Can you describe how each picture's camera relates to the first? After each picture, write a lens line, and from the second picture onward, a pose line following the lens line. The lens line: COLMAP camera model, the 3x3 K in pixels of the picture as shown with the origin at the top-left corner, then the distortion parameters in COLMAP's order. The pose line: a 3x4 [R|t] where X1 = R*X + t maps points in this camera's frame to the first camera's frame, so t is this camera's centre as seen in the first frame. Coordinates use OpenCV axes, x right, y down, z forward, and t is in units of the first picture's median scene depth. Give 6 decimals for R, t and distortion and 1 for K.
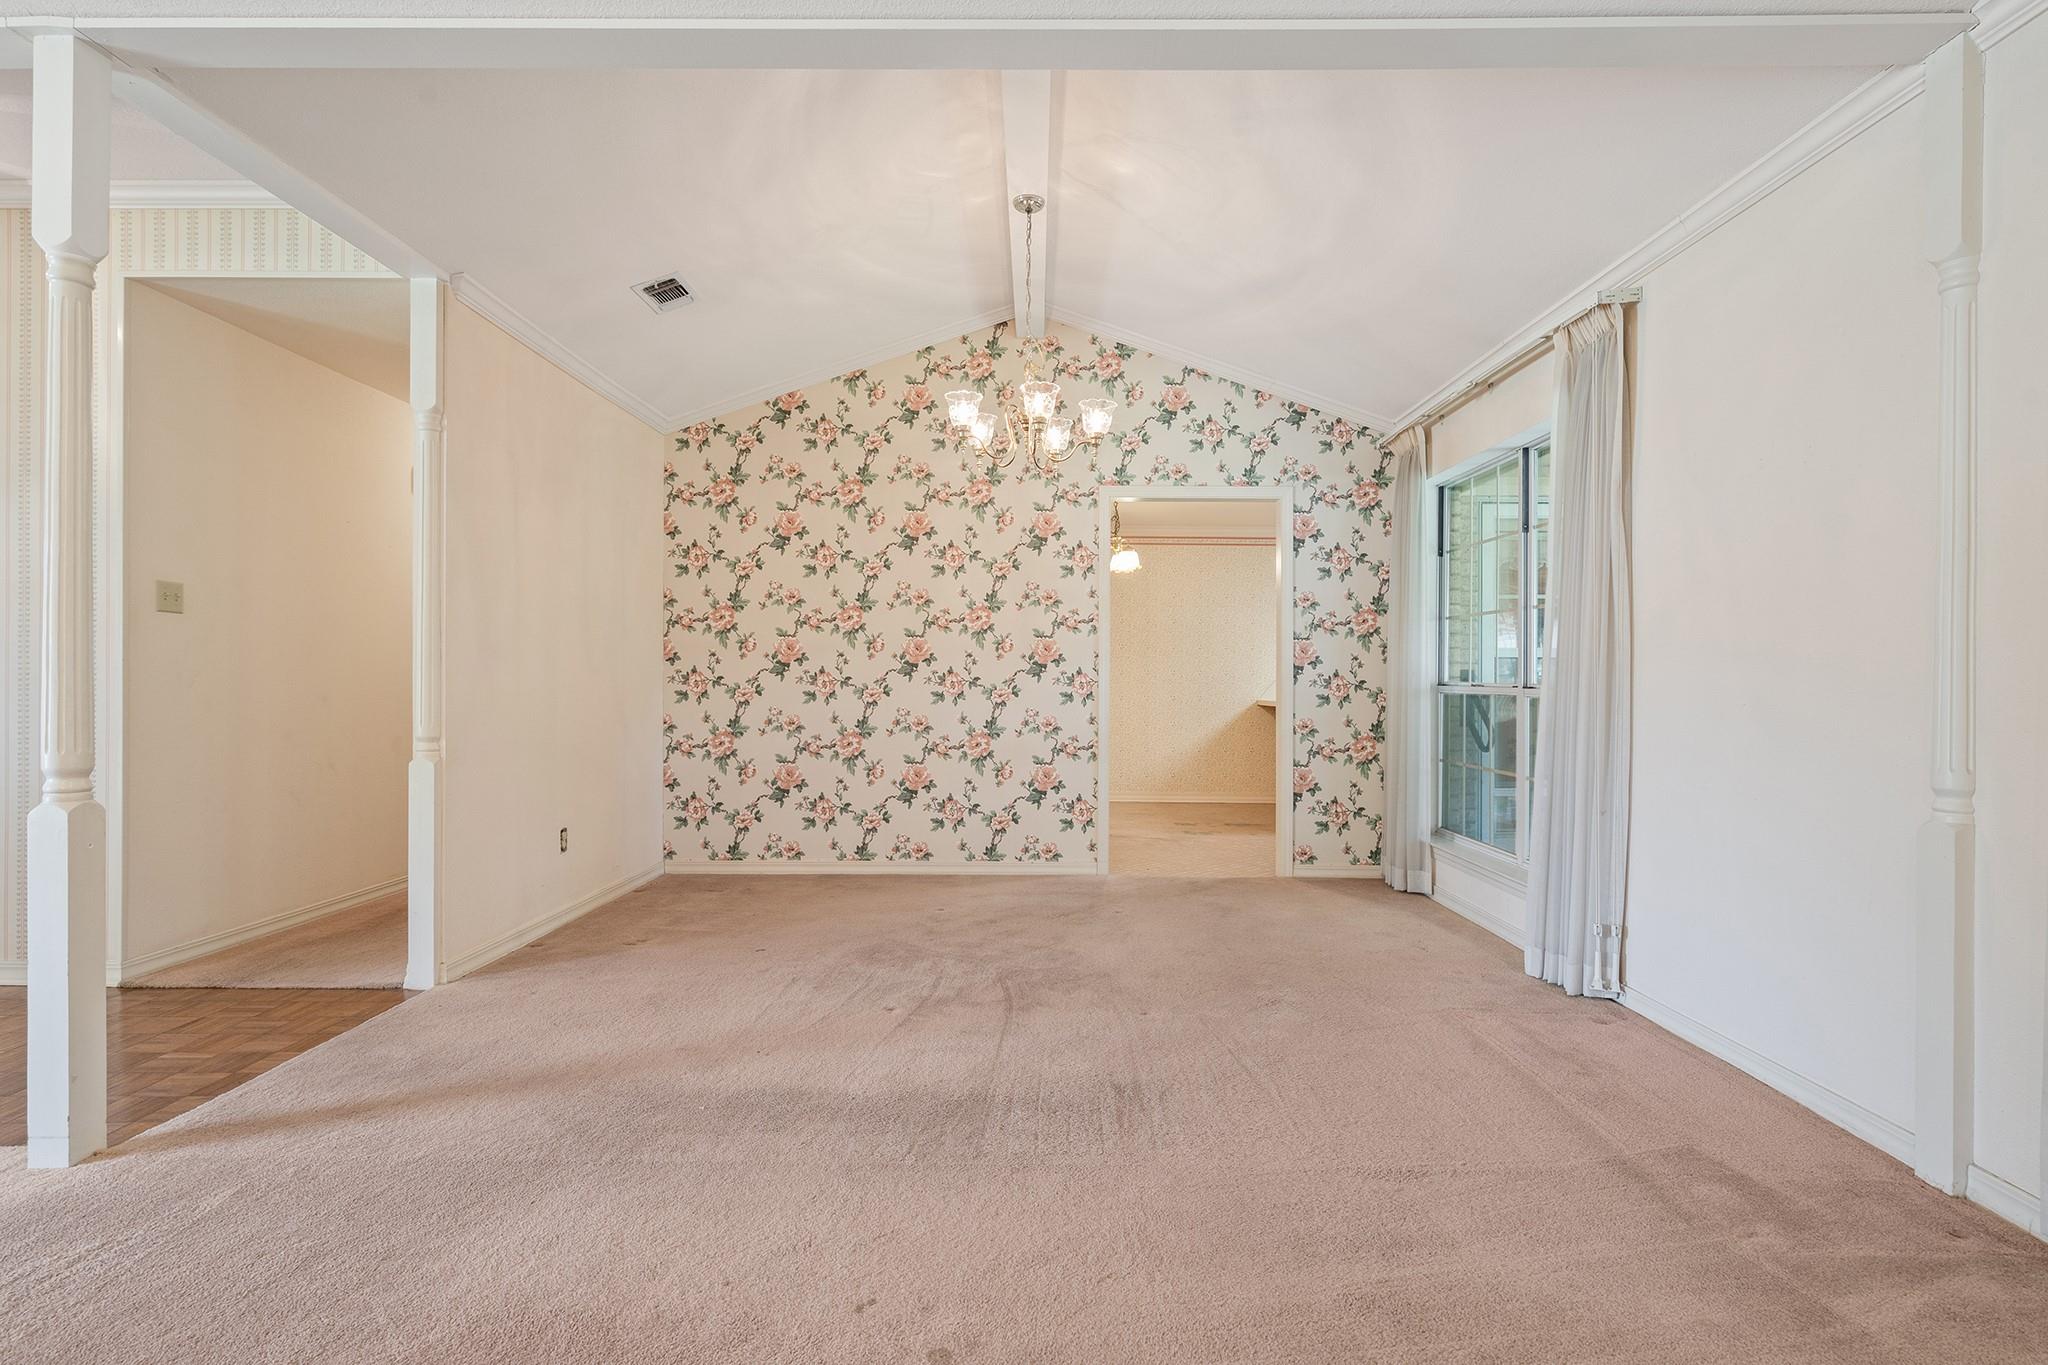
lens RADIAL K [[1031.6, 0, 1026.2], [0, 1031.6, 682.8], [0, 0, 1]] dist [0.004568, -0.000062]
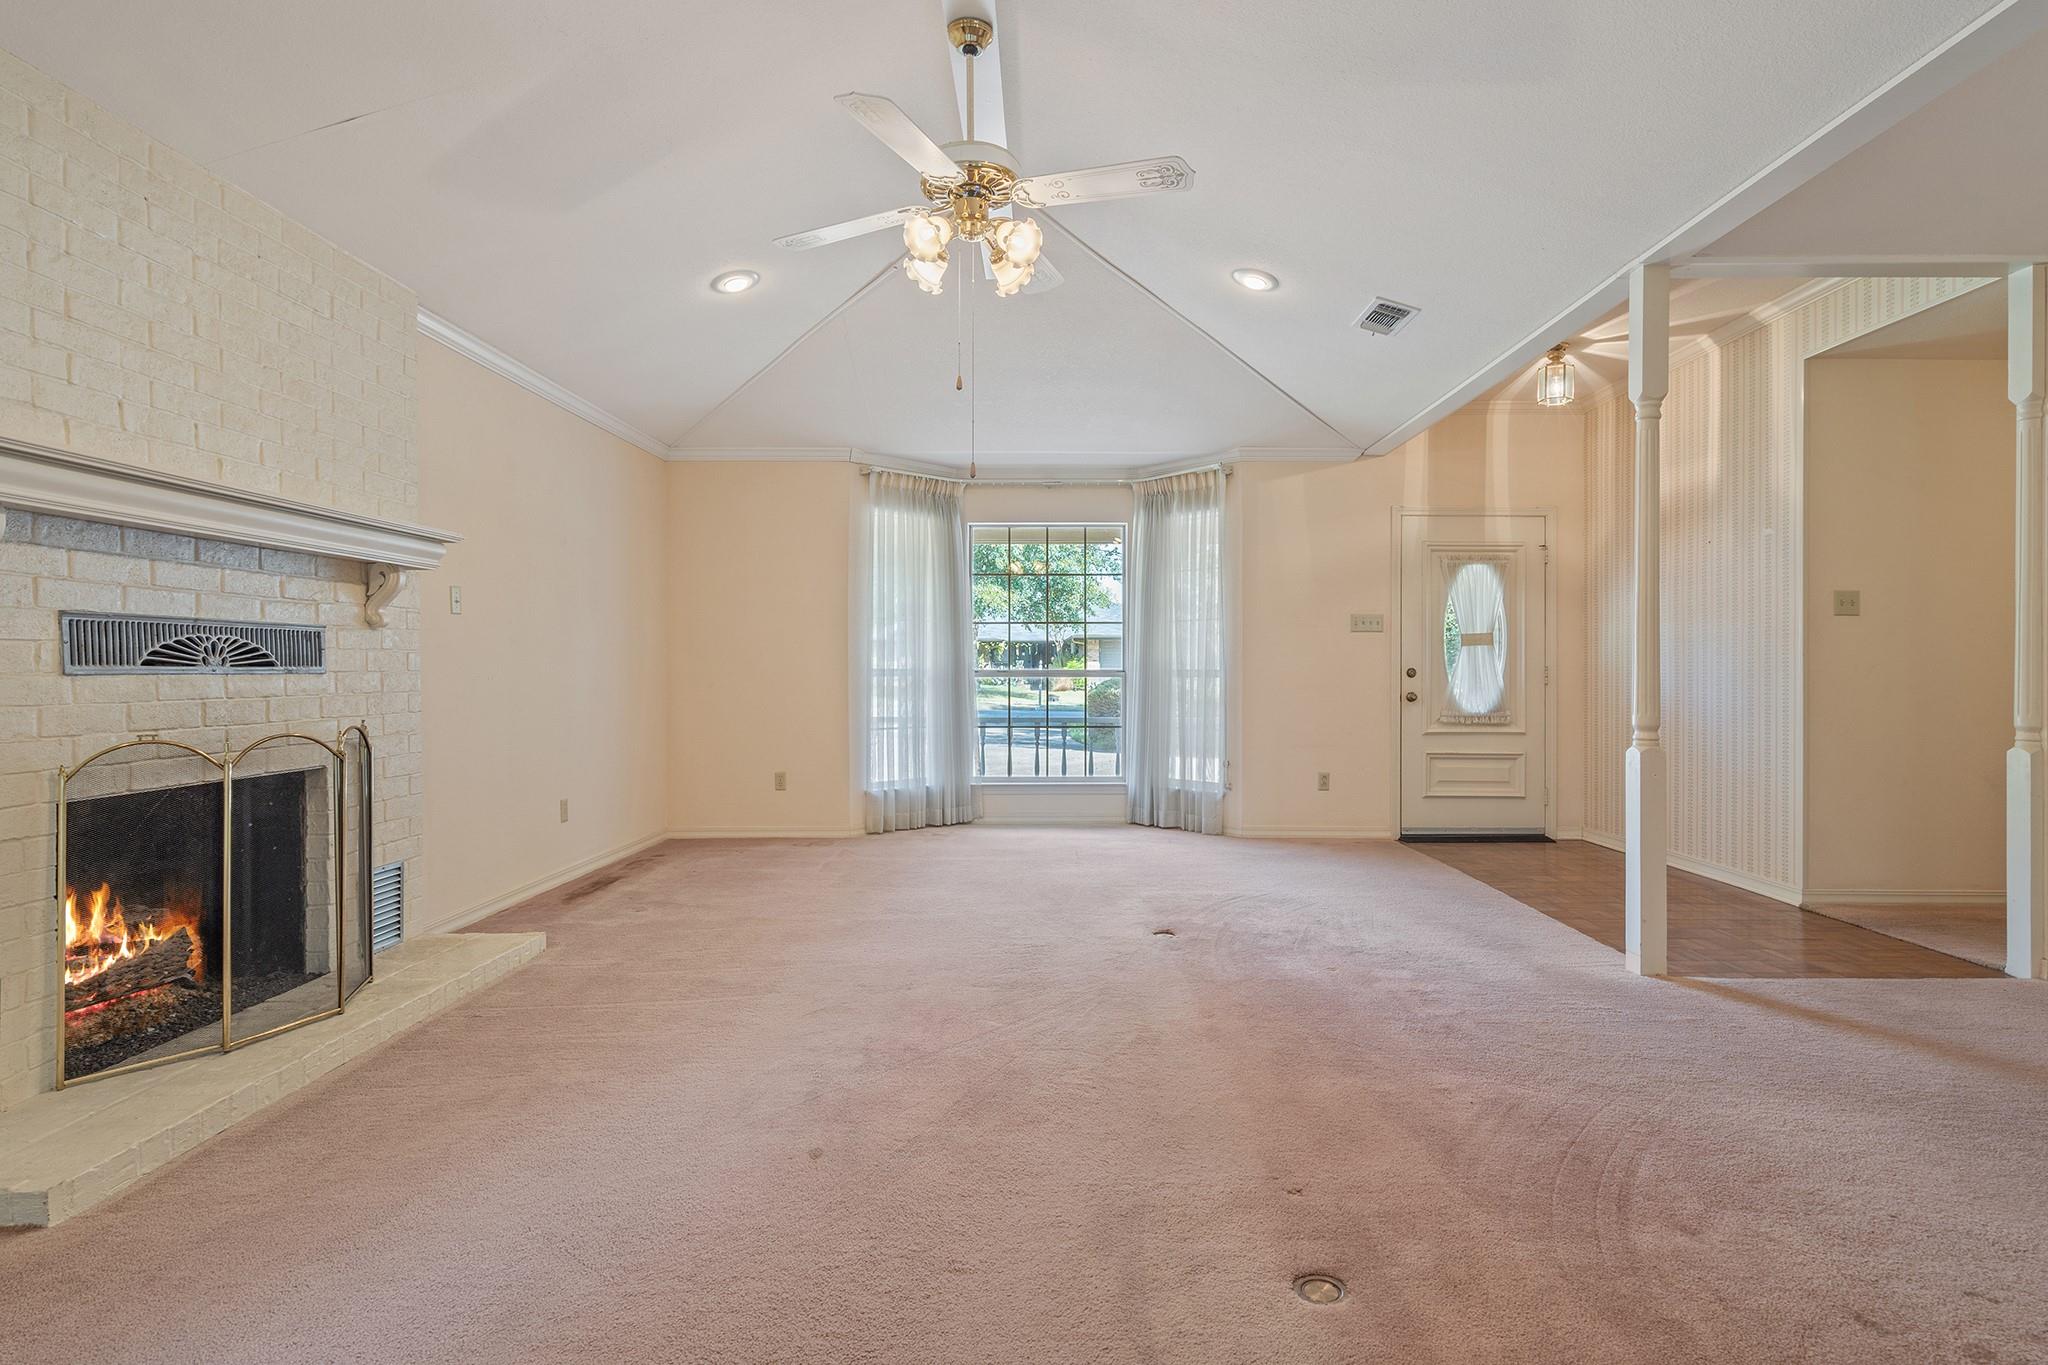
lens RADIAL K [[1018.4, 0, 1038.8], [0, 1018.4, 625.5], [0, 0, 1]] dist [0.000848, 0.002267]
pose [[-0.003366, -0.050059, -0.998741, 0.378116], [-0.001393, 0.998745, -0.050055, 0.005460], [0.999993, 0.001223, -0.003431, 0.045006]]
